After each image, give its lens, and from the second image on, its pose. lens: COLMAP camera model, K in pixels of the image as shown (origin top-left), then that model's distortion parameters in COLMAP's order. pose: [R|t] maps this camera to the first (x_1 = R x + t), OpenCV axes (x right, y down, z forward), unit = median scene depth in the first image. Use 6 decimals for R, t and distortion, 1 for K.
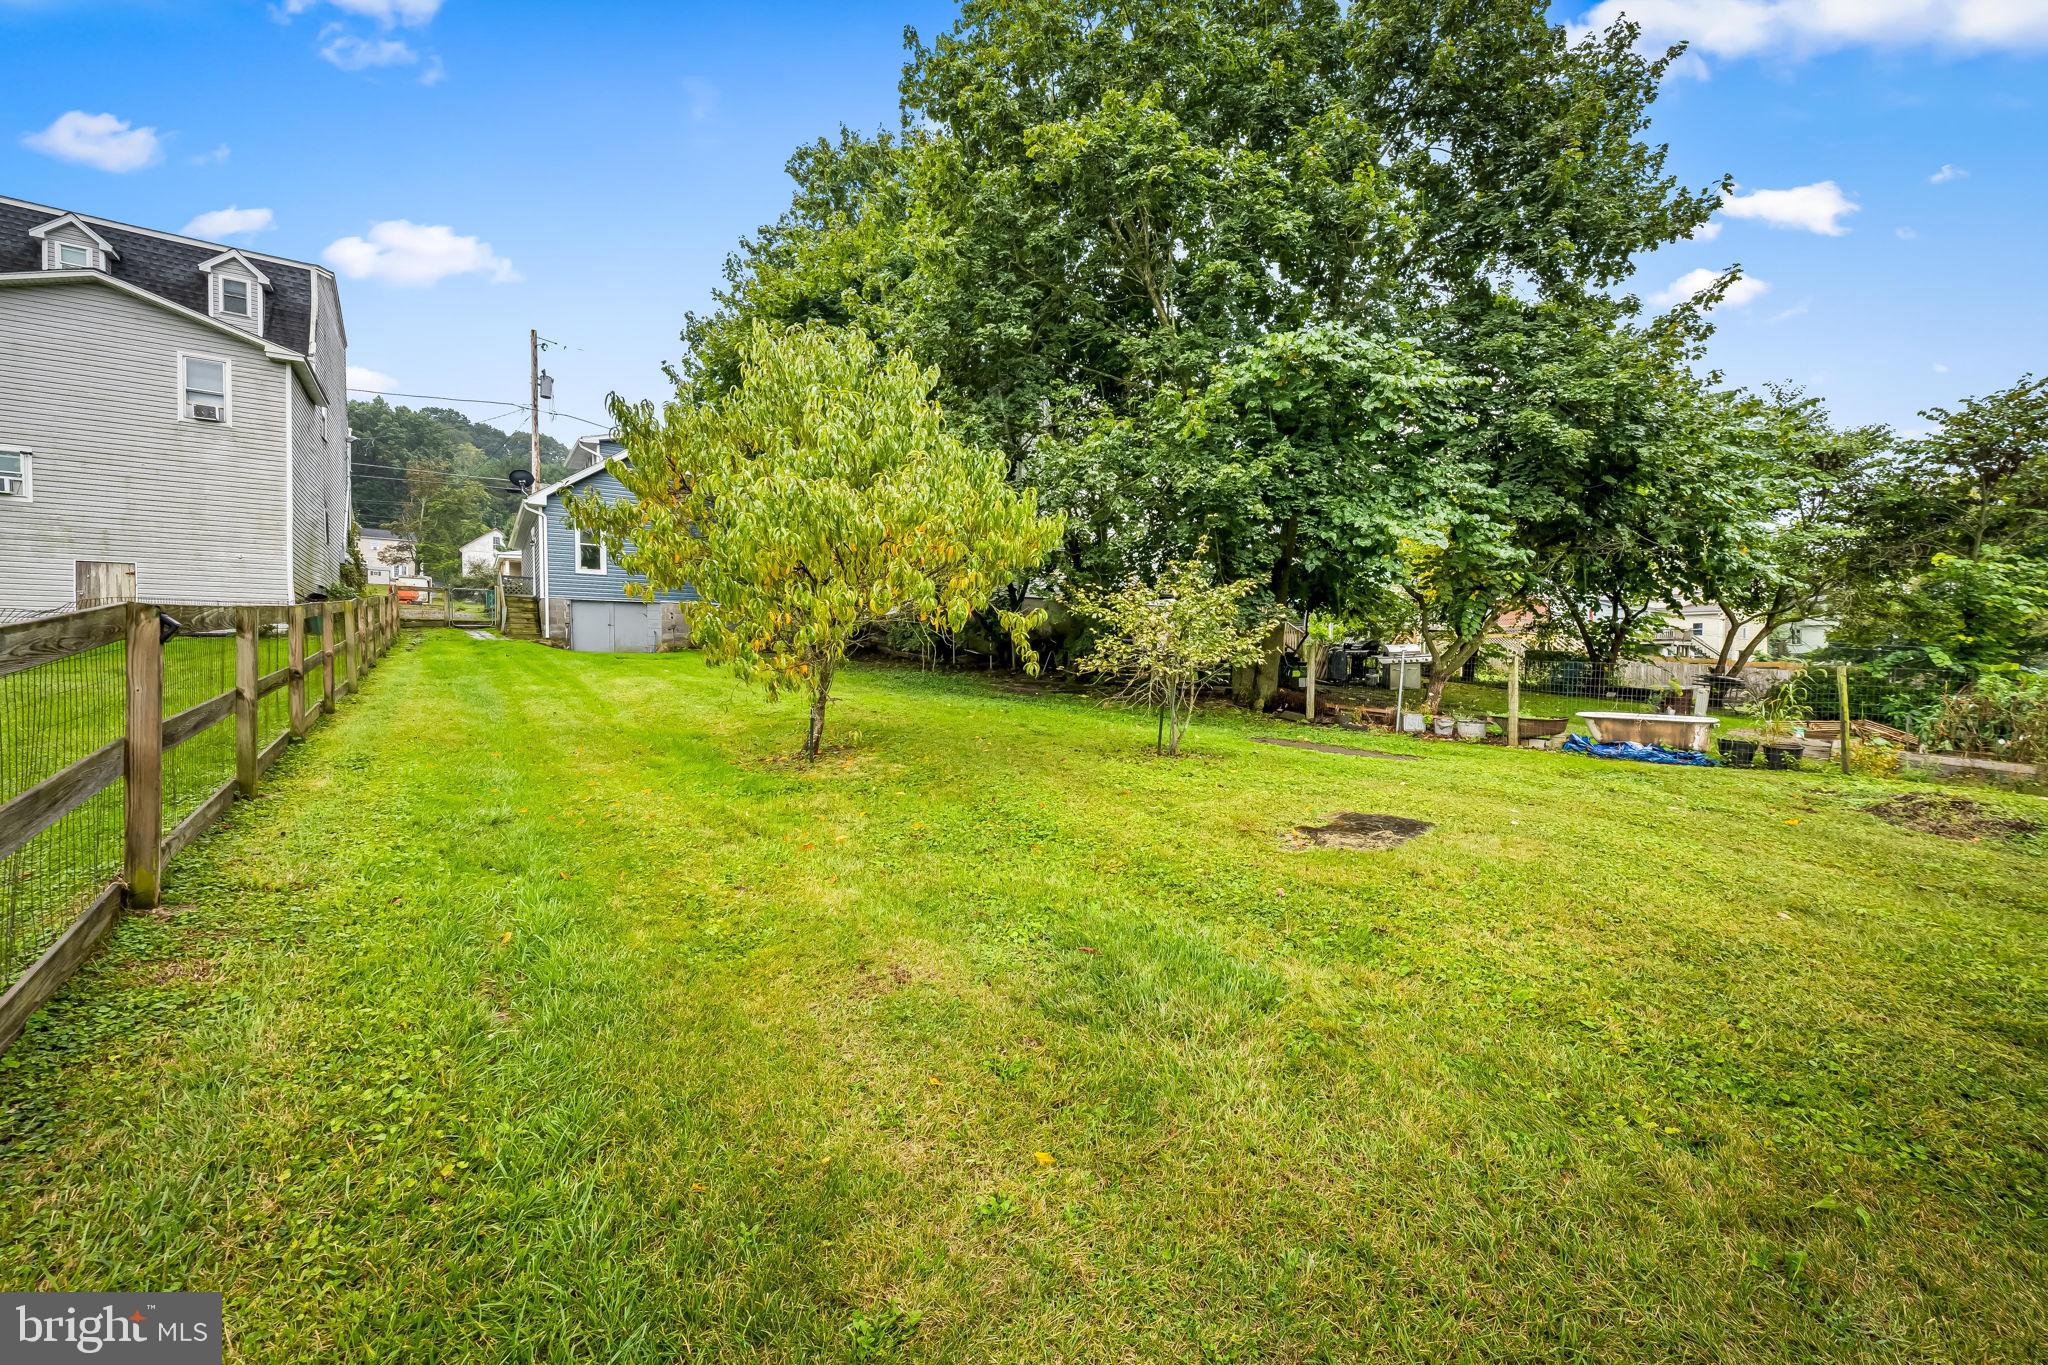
lens RADIAL K [[832.6, 0, 1015.5], [0, 832.6, 688.8], [0, 0, 1]] dist [-0.005174, -0.000184]
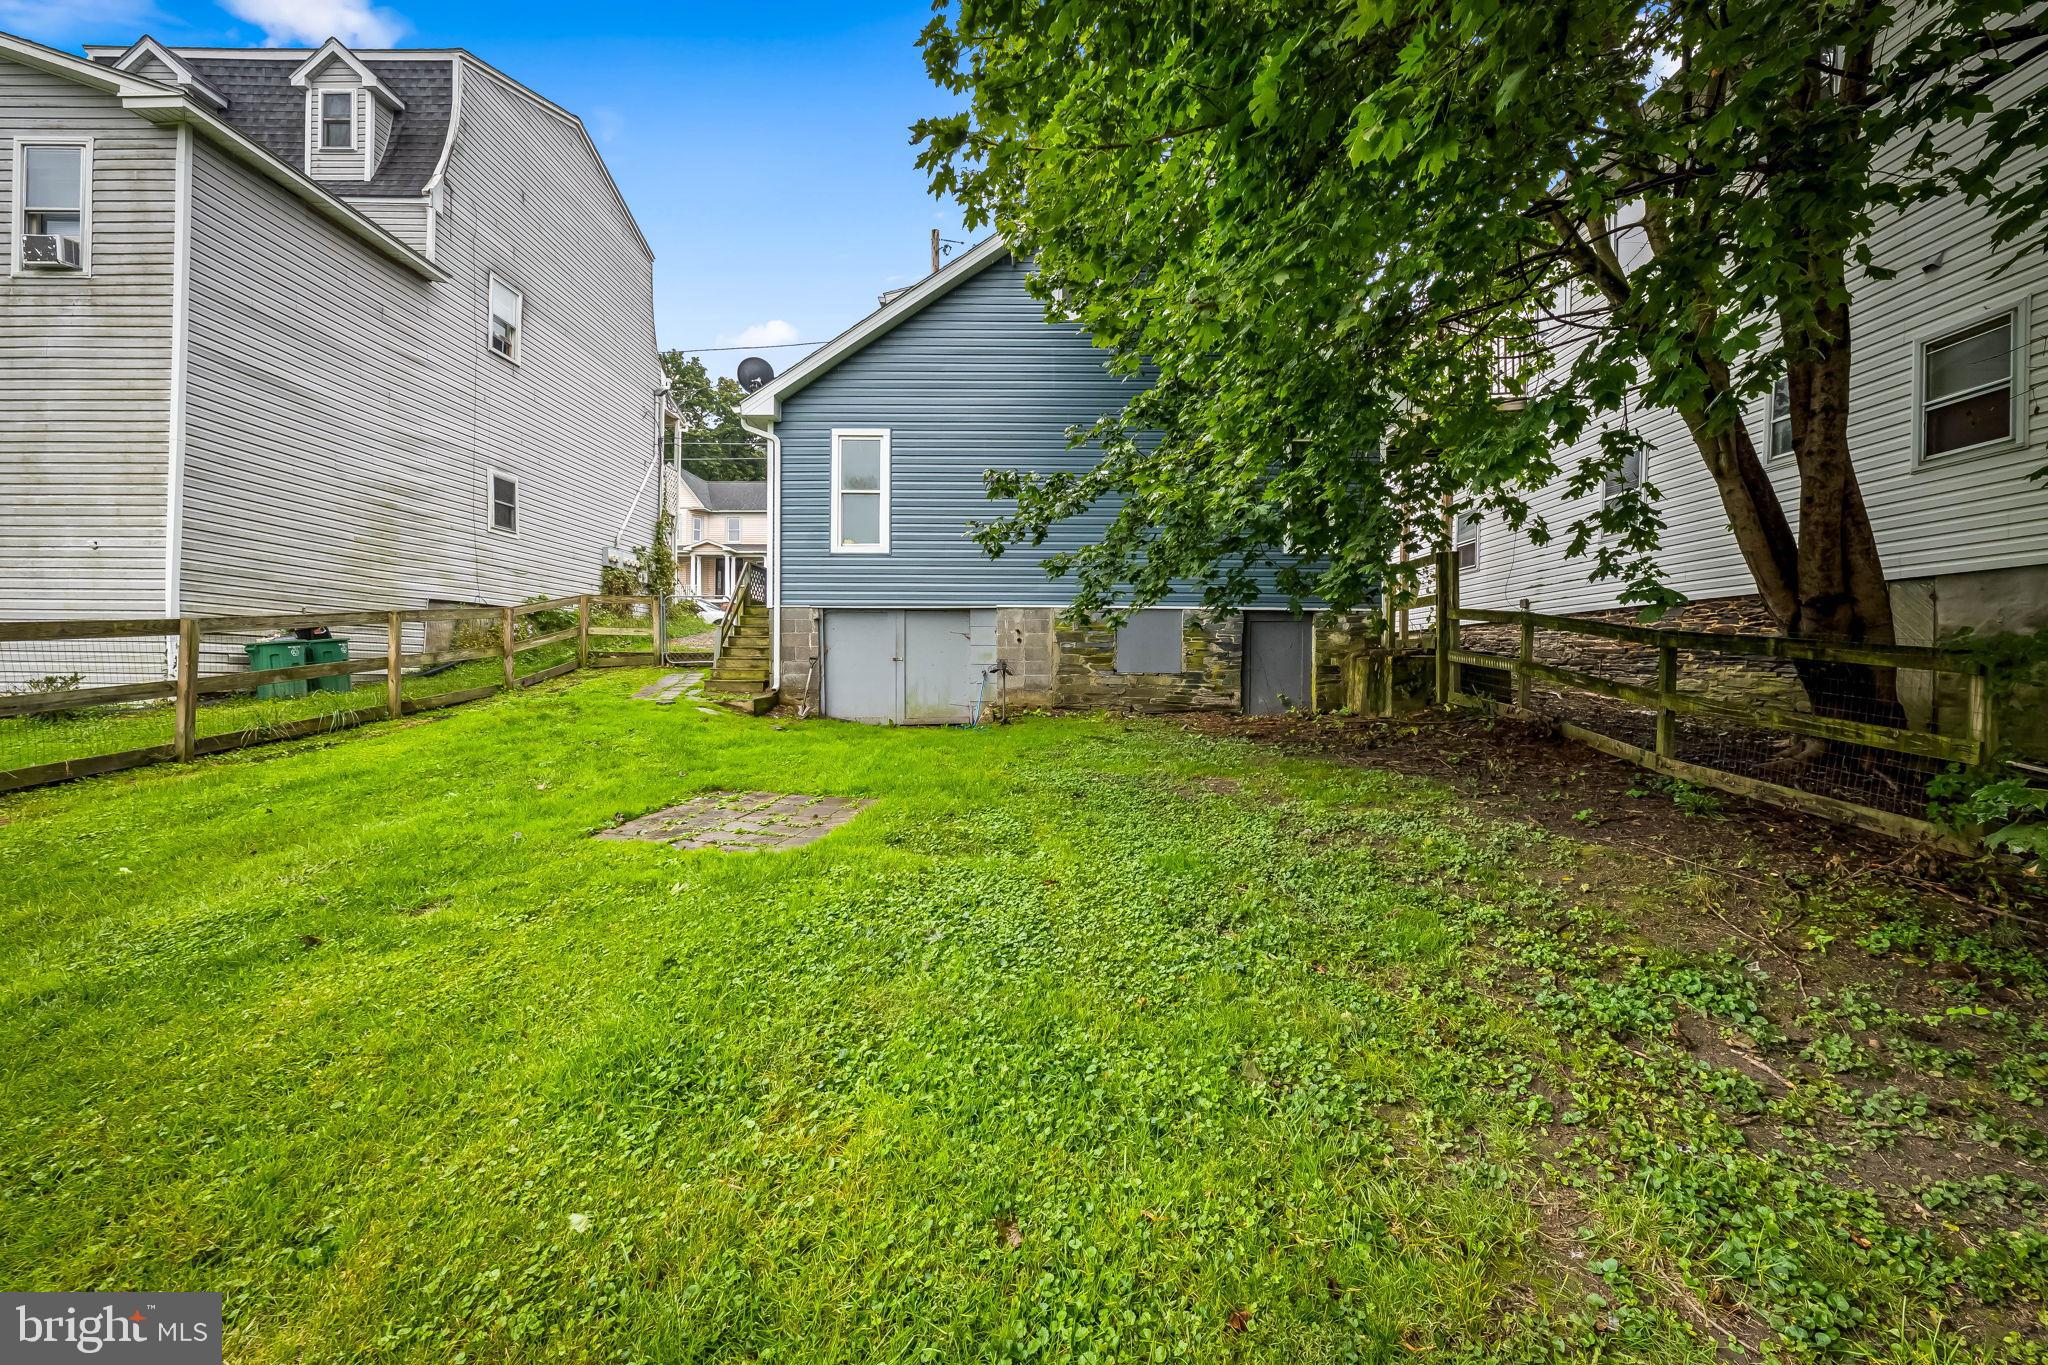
lens RADIAL K [[832.6, 0, 1023.1], [0, 832.6, 671.2], [0, 0, 1]] dist [-0.005174, -0.000184]
pose [[0.826139, 0.009302, -0.563390, -0.133610], [-0.020798, 0.999686, -0.013992, -0.054128], [0.563083, 0.023277, 0.826073, 0.542001]]
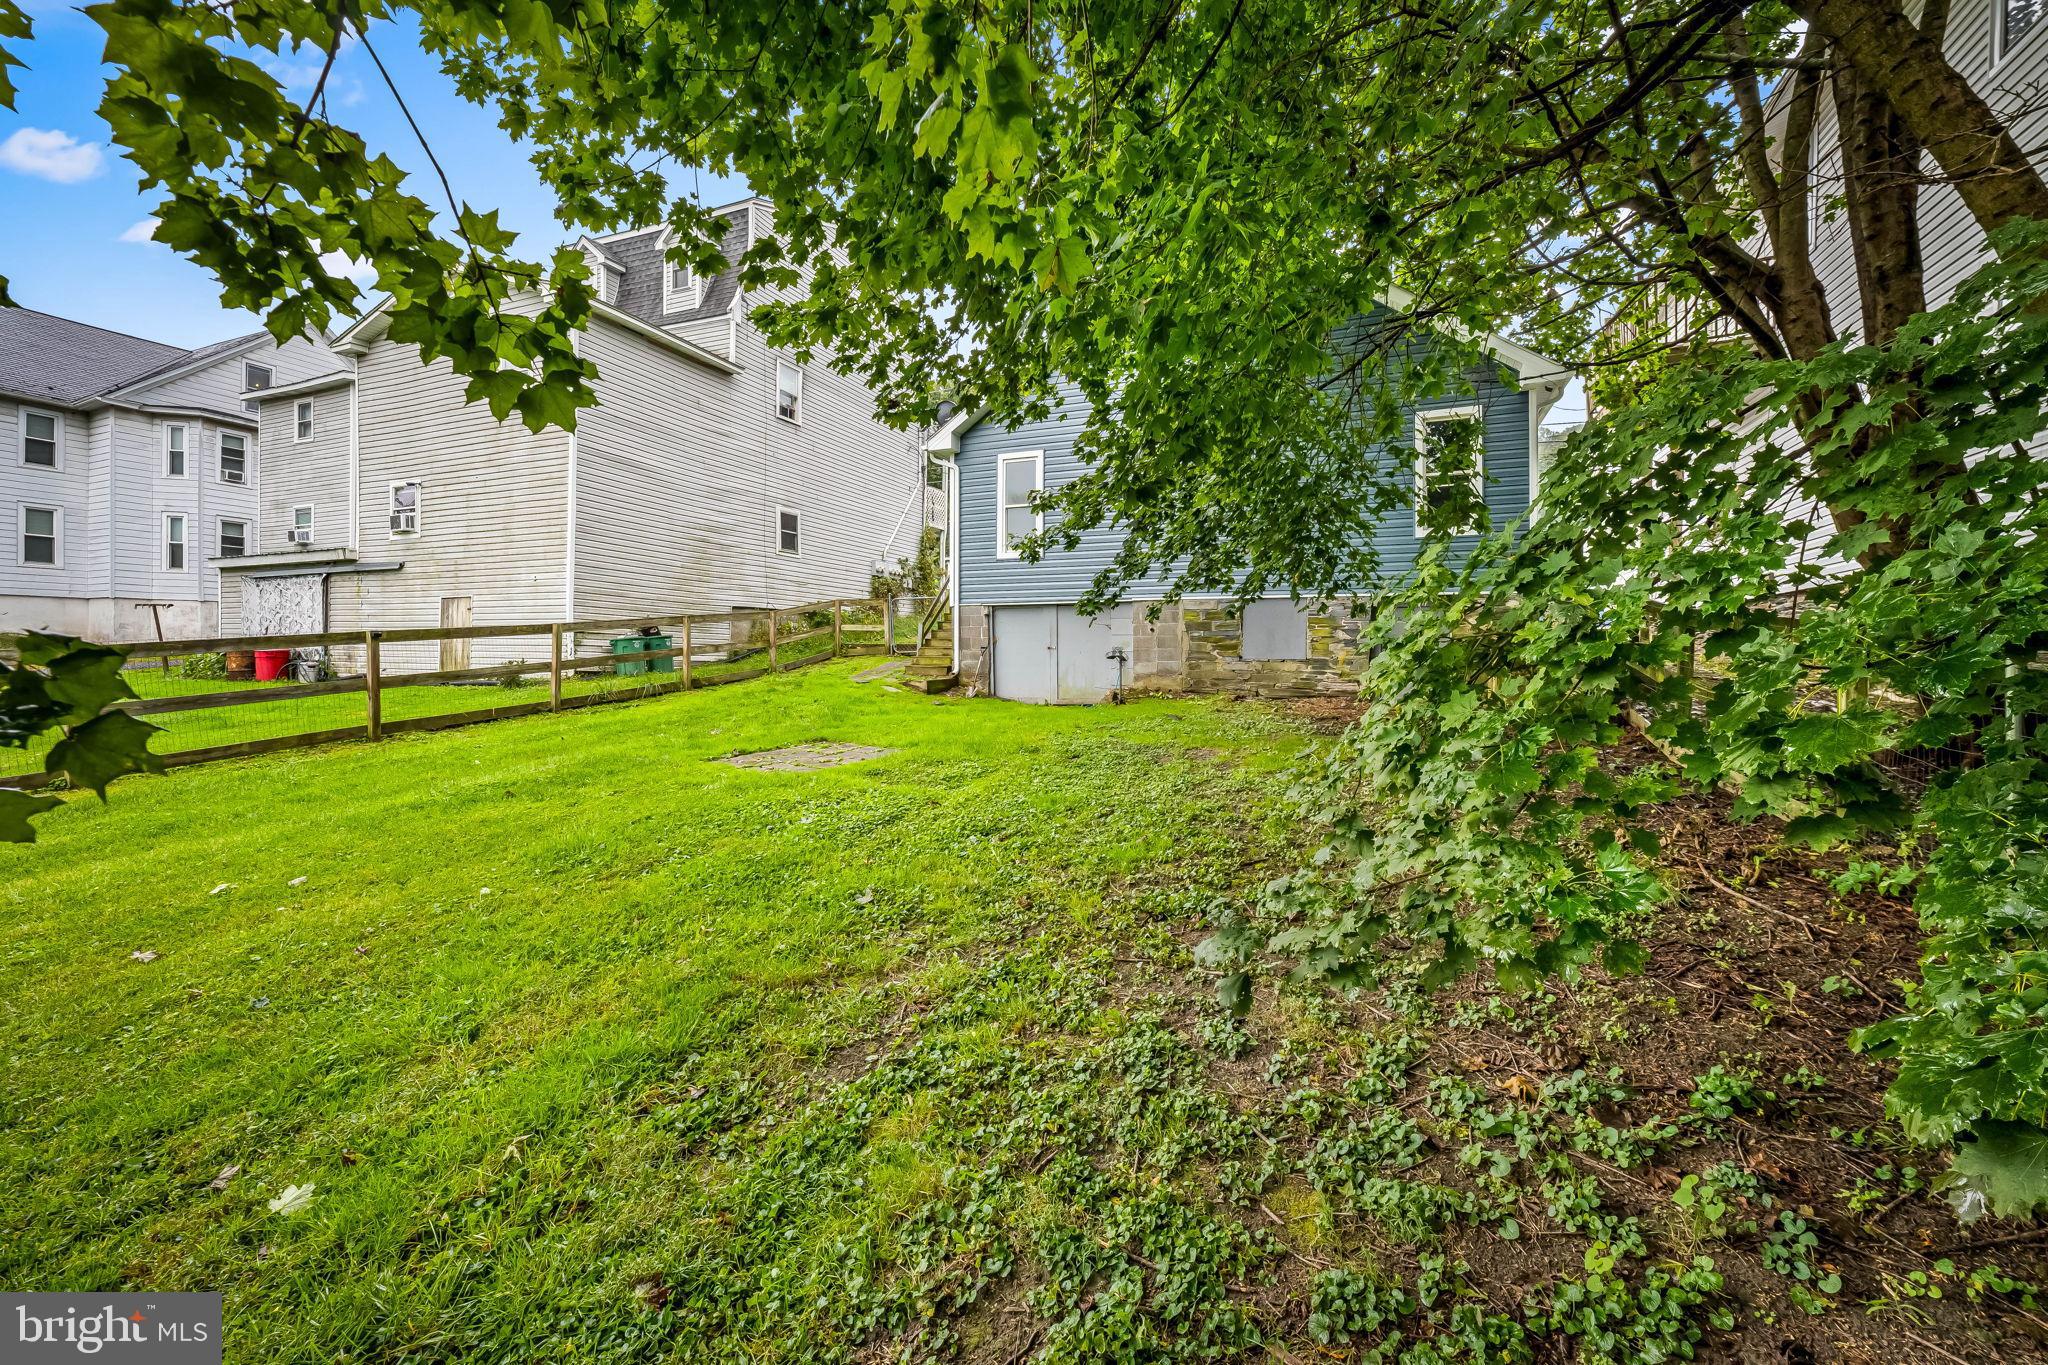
lens RADIAL K [[832.6, 0, 1029.5], [0, 832.6, 662.5], [0, 0, 1]] dist [-0.005174, -0.000184]
pose [[0.545733, 0.008351, -0.837918, -0.027849], [-0.026379, 0.999626, -0.007217, -0.052412], [0.837544, 0.026042, 0.545749, 0.575737]]
